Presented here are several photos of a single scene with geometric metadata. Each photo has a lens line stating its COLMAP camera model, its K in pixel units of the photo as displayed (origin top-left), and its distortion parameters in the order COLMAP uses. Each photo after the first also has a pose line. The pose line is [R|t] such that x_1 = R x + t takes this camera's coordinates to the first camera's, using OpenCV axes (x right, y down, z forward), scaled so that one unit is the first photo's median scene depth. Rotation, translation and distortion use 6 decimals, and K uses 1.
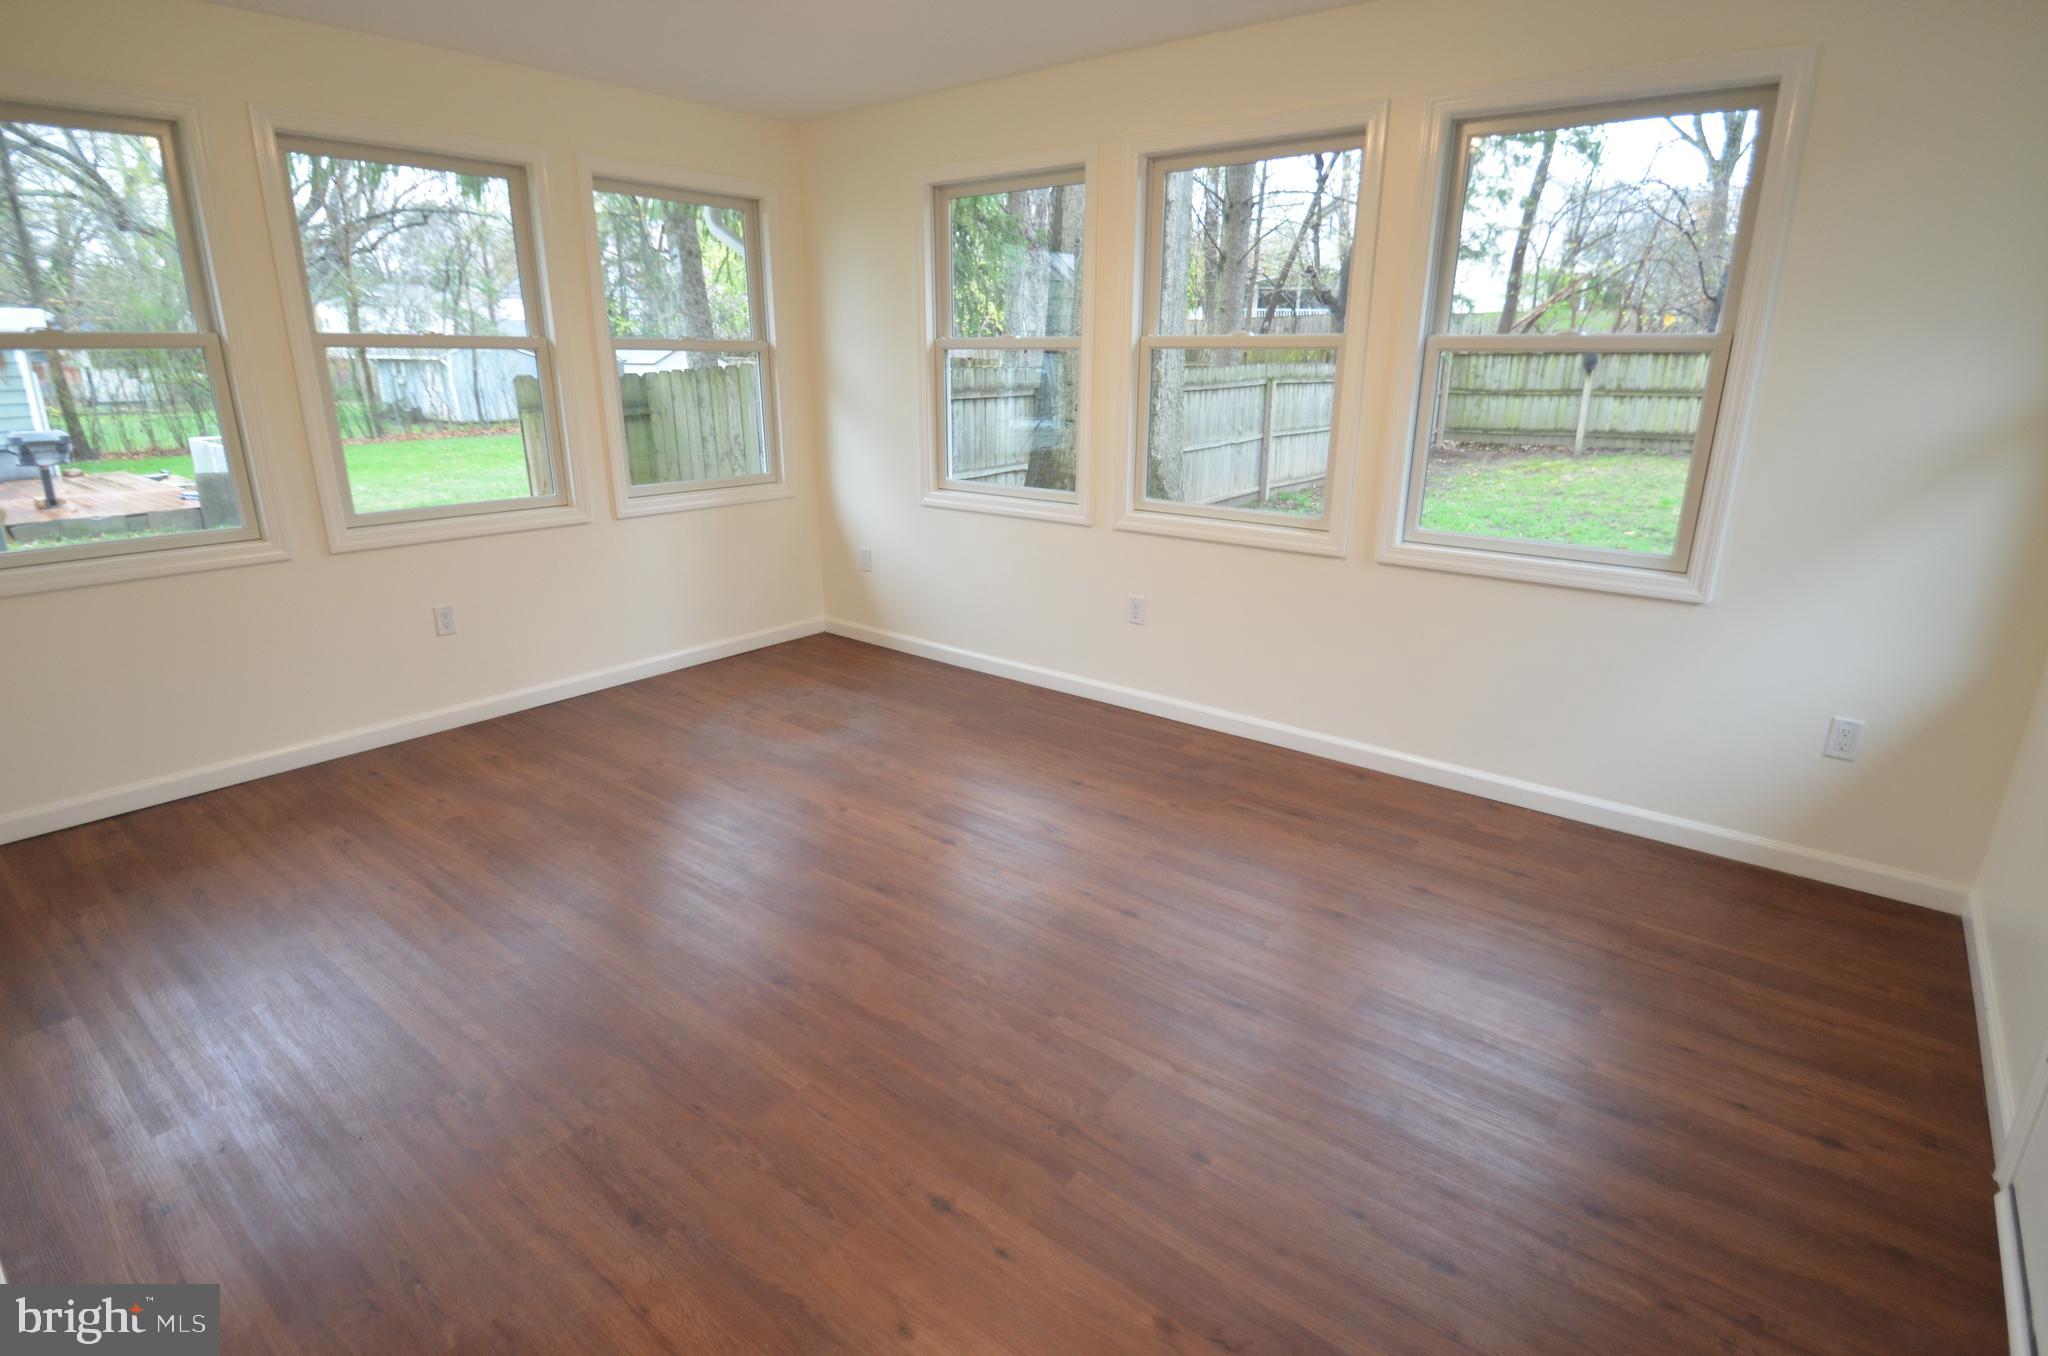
lens RADIAL K [[1031.0, 0, 1022.5], [0, 1031.0, 674.0], [0, 0, 1]] dist [0.000984, 0.000330]
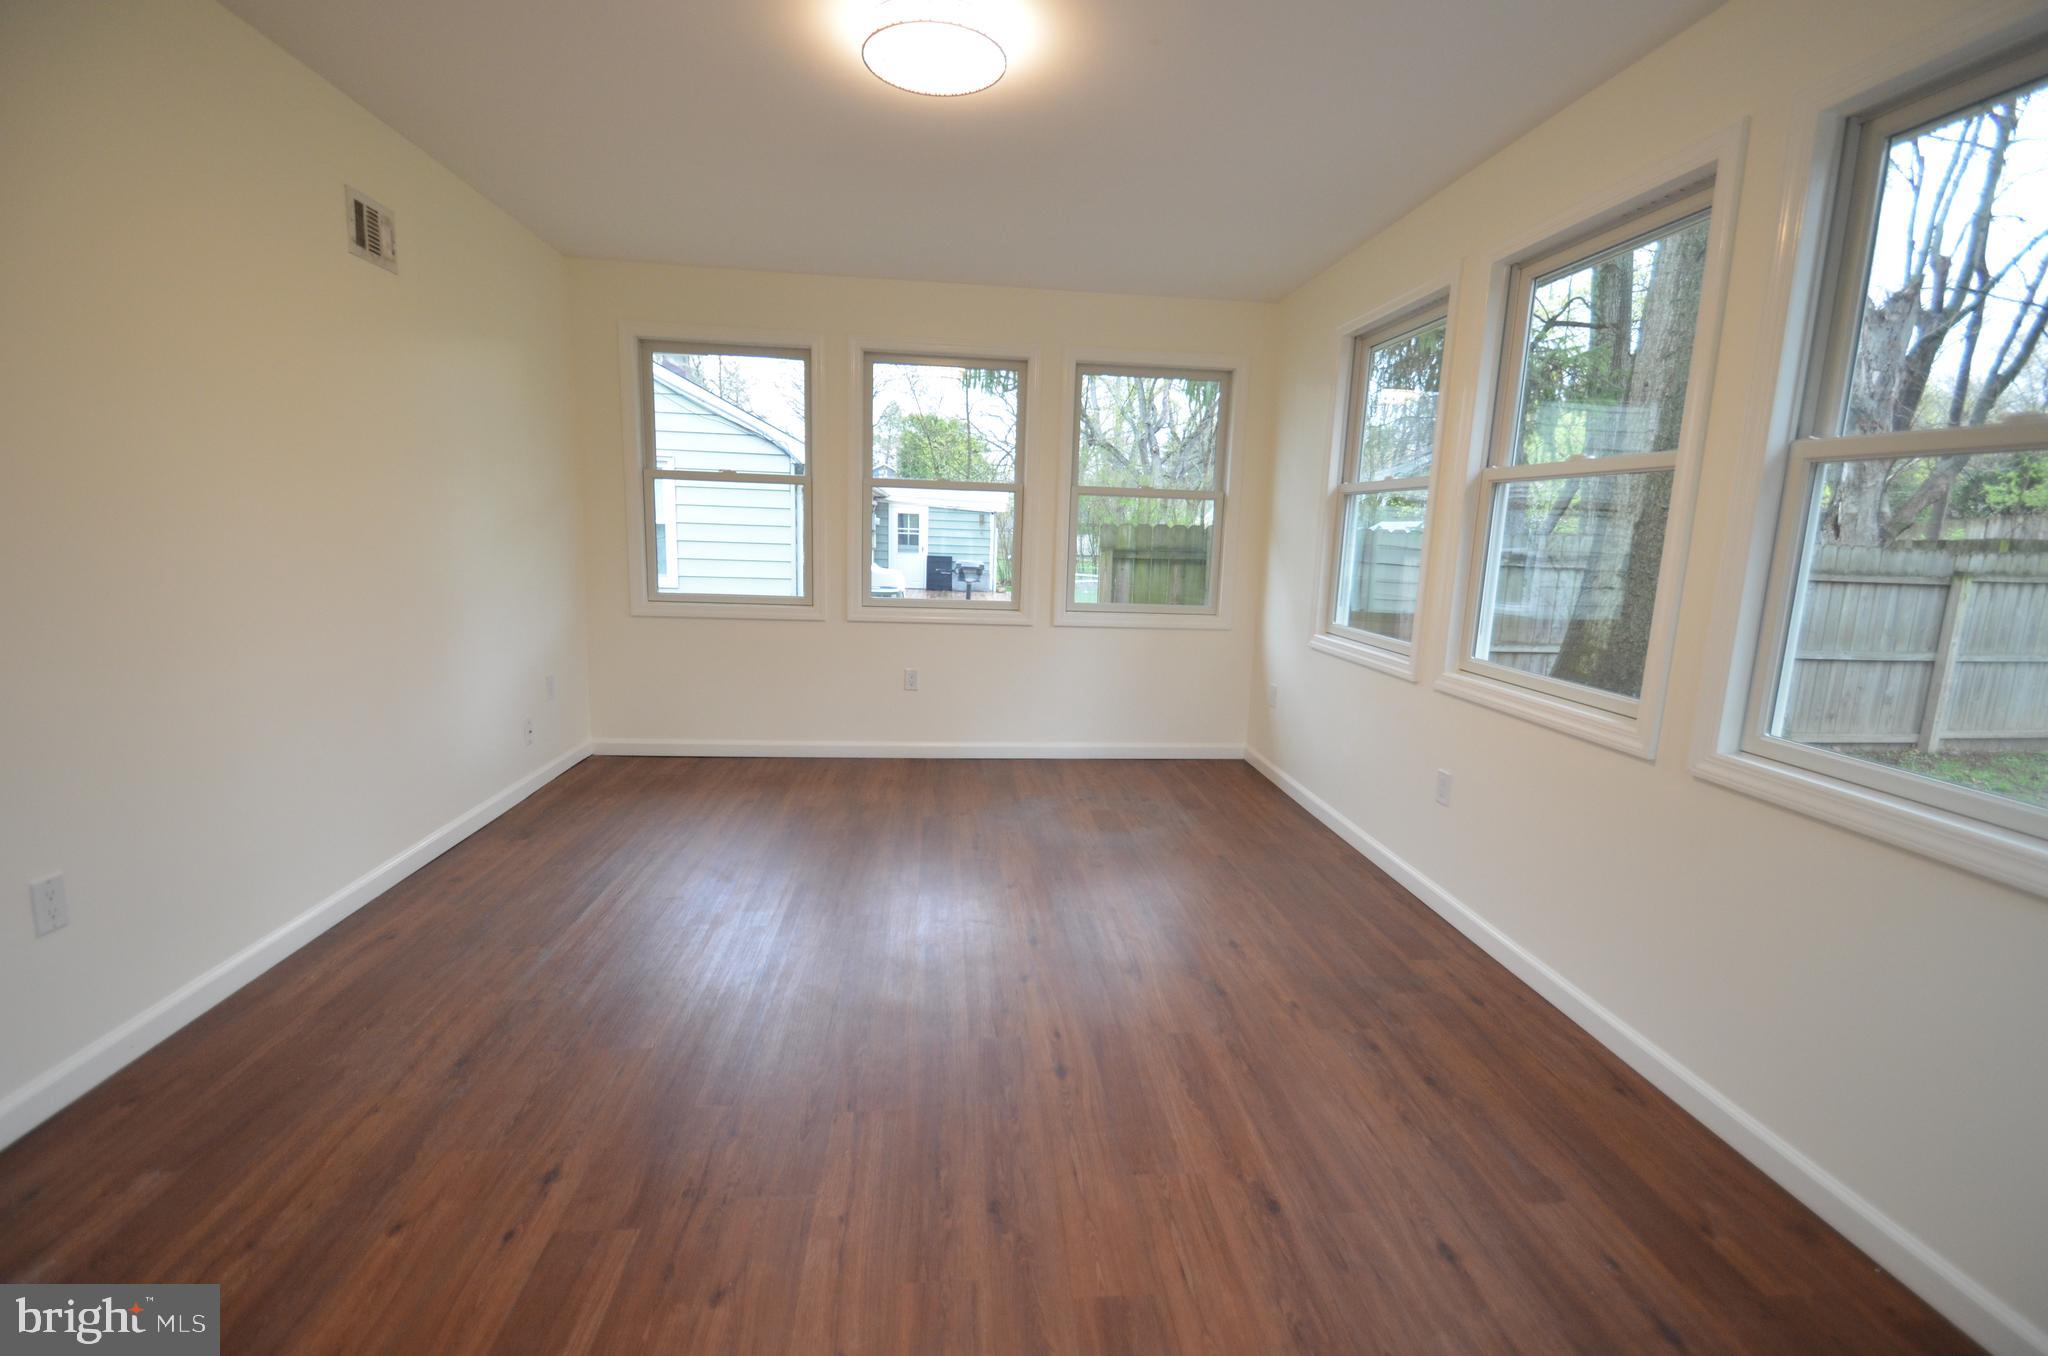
lens RADIAL K [[891.9, 0, 1029.8], [0, 891.9, 680.8], [0, 0, 1]] dist [0.014194, -0.016295]
pose [[0.690938, 0.137673, -0.709684, 0.334544], [-0.238551, 0.970130, -0.044051, -0.029921], [0.682421, 0.199732, 0.703142, 0.217328]]
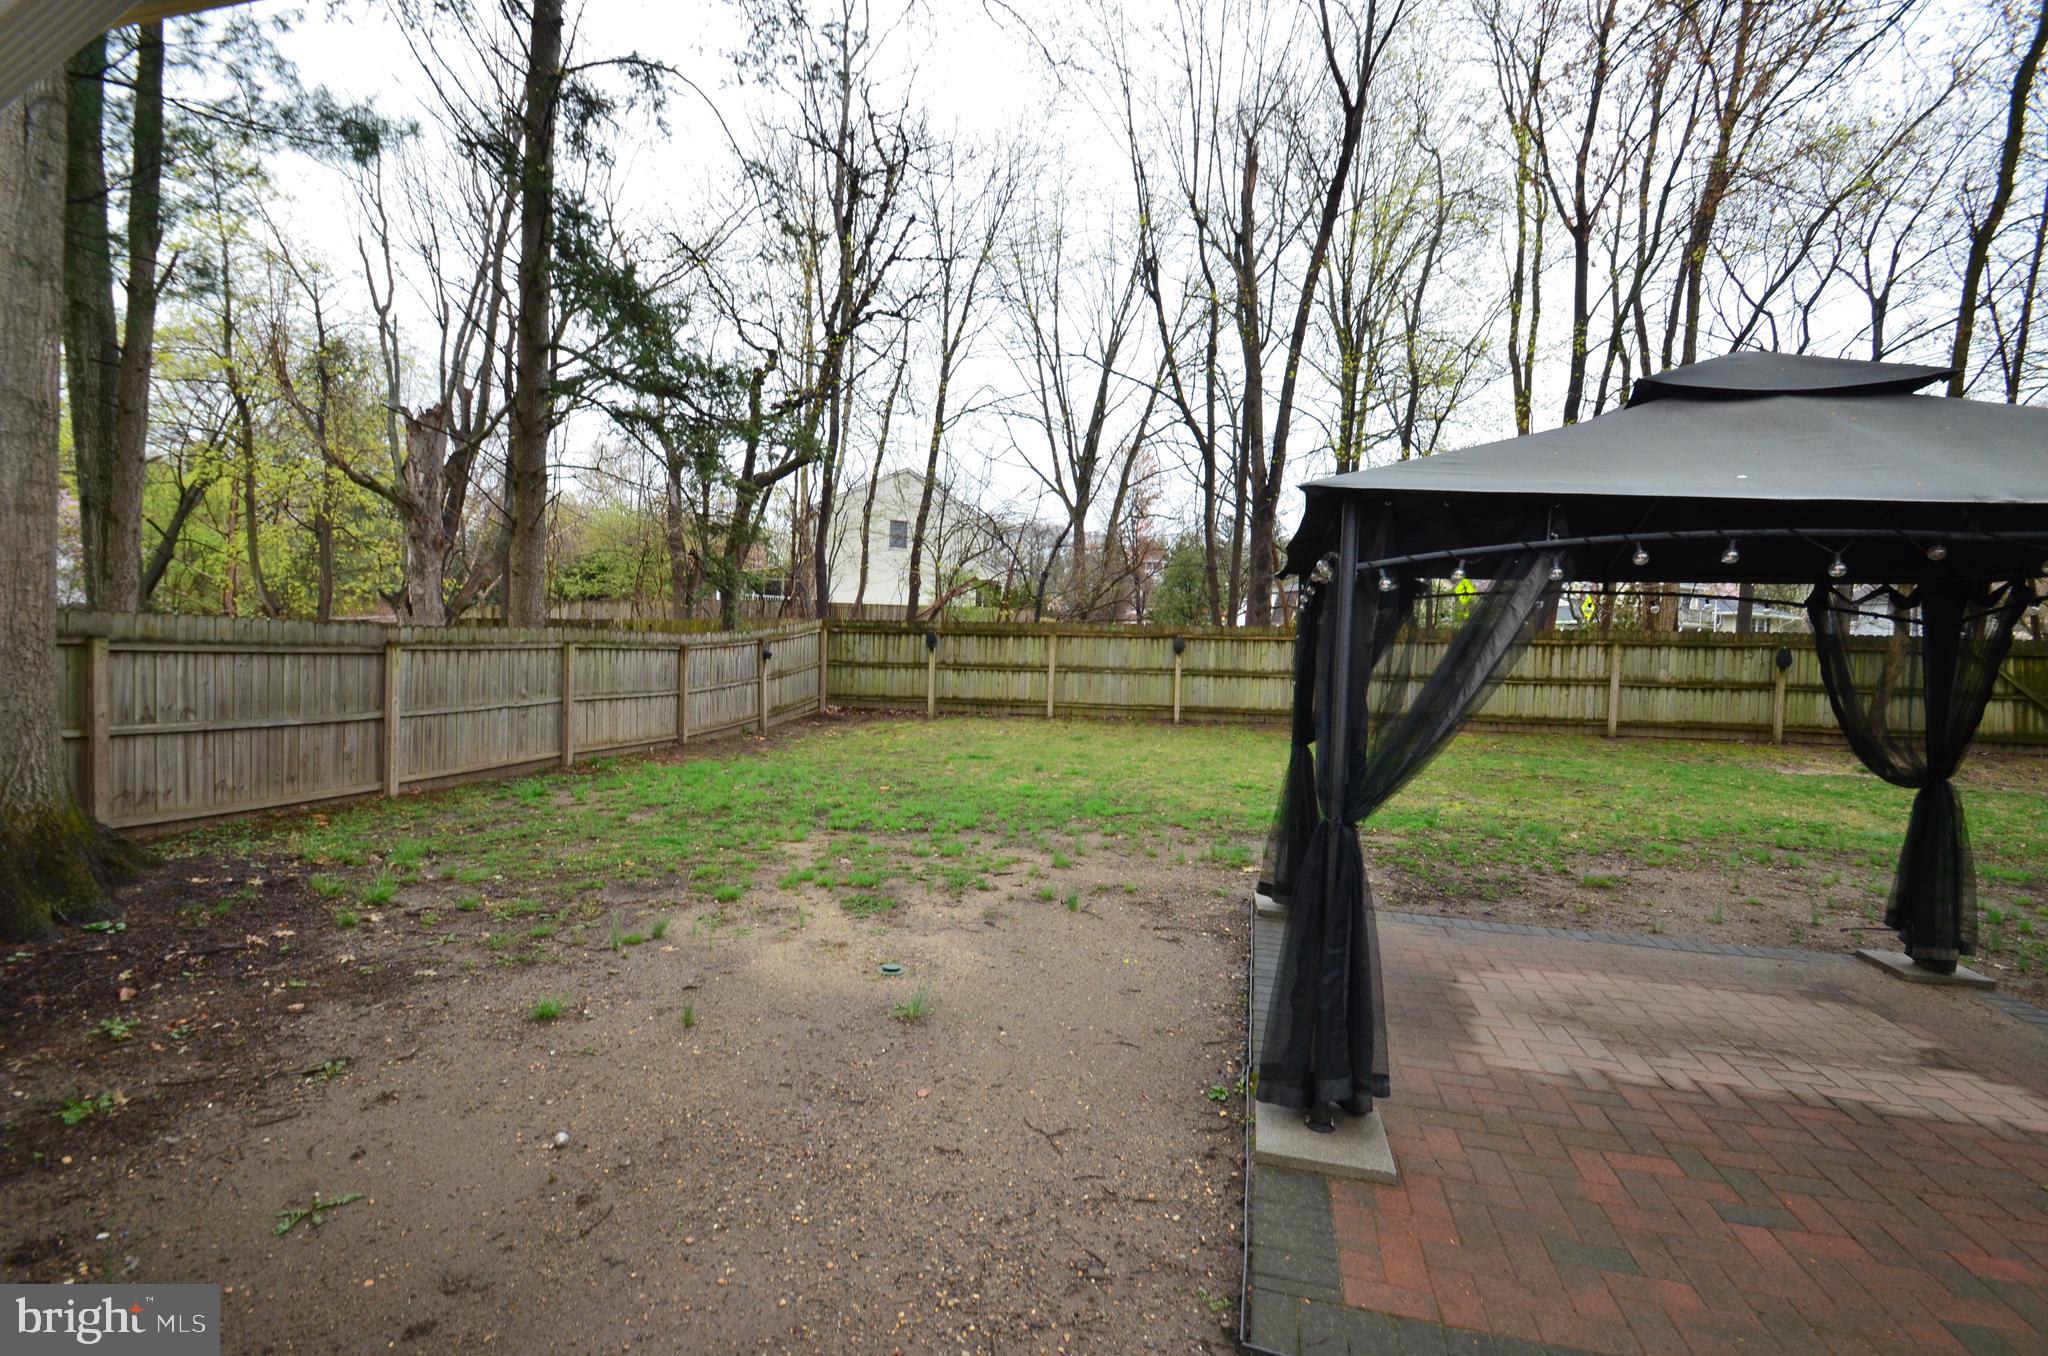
lens RADIAL K [[891.9, 0, 1029.8], [0, 891.9, 680.8], [0, 0, 1]] dist [0.014194, -0.016295]
pose [[0.908694, 0.012785, 0.417267, 0.738411], [0.092470, 0.968538, -0.231051, -0.037611], [-0.407092, 0.248539, 0.878922, 0.218497]]
